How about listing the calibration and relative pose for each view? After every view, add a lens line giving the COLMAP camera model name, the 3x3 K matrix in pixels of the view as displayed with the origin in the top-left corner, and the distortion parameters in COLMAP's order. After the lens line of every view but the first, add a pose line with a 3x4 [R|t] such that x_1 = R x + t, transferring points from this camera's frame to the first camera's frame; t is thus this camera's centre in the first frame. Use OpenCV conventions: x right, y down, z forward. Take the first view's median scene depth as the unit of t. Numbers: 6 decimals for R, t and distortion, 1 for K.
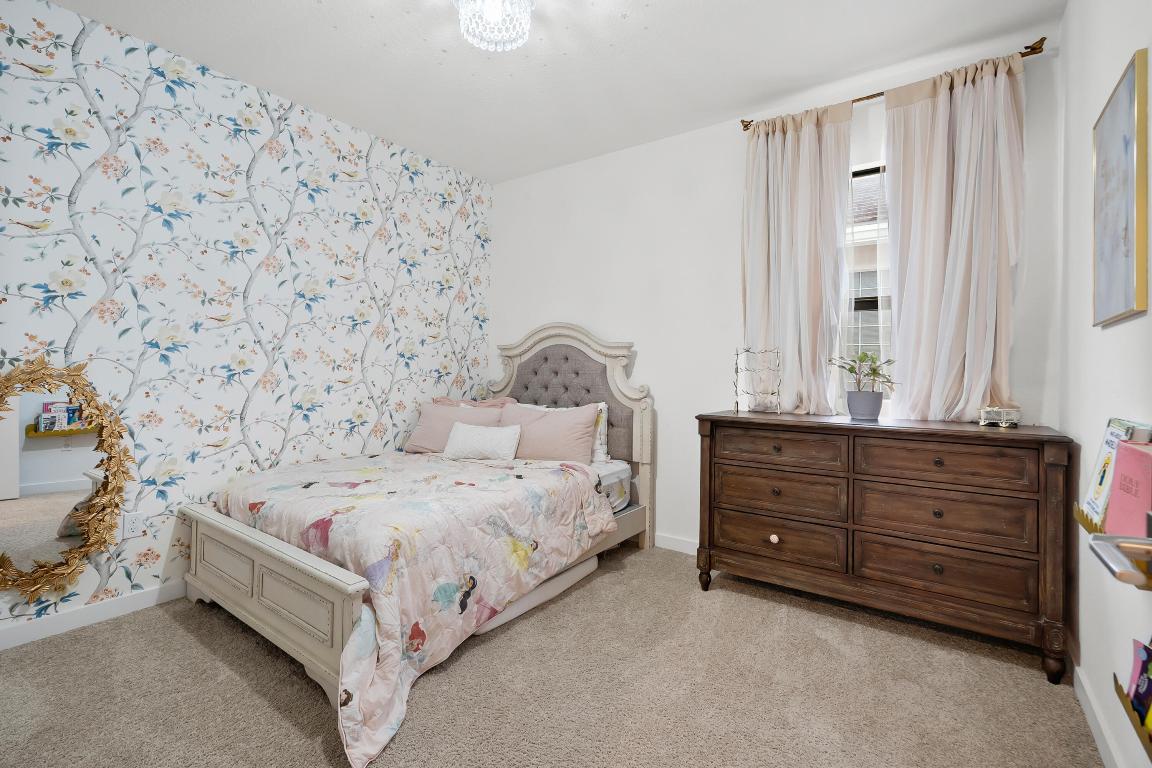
lens RADIAL K [[510.0, 0, 576.8], [0, 510.0, 366.0], [0, 0, 1]] dist [0.021562, 0.000114]
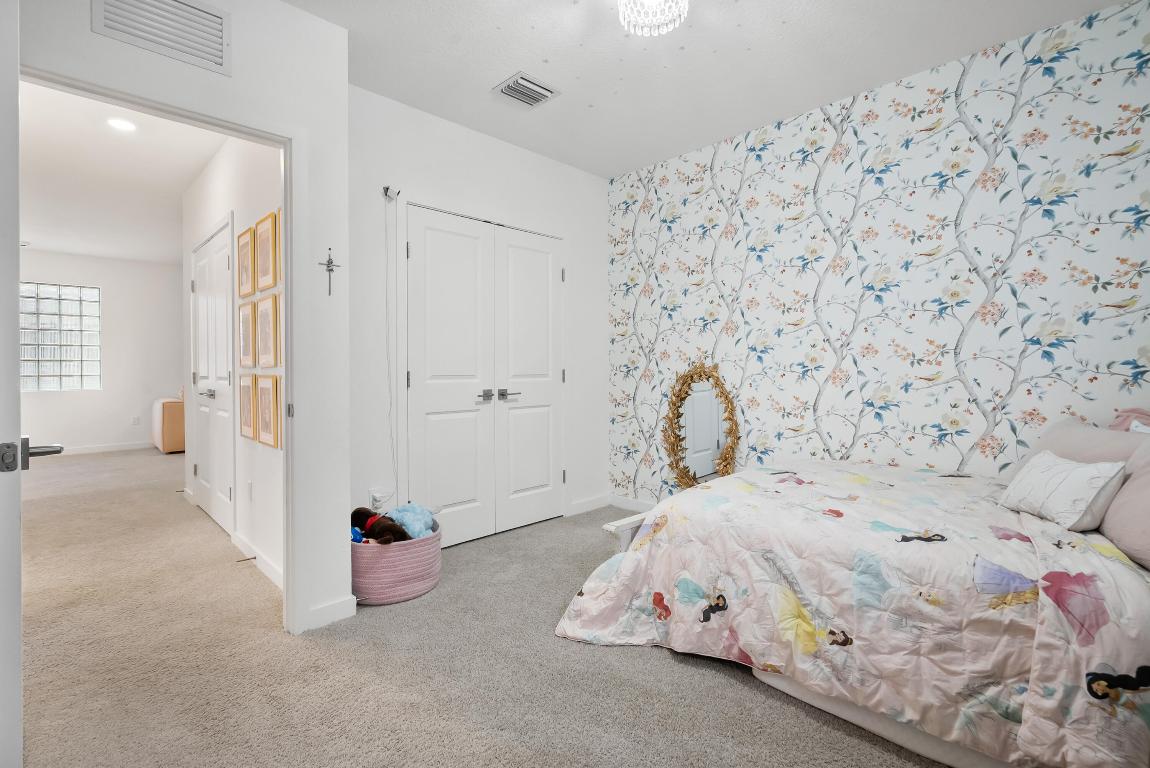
lens RADIAL K [[518.2, 0, 601.9], [0, 518.2, 381.3], [0, 0, 1]] dist [-0.026305, 0.000570]
pose [[-0.127670, 0.015386, -0.991697, 0.495982], [0.015677, 0.999786, 0.013494, 0.016683], [0.991693, -0.013824, -0.127884, 0.644757]]
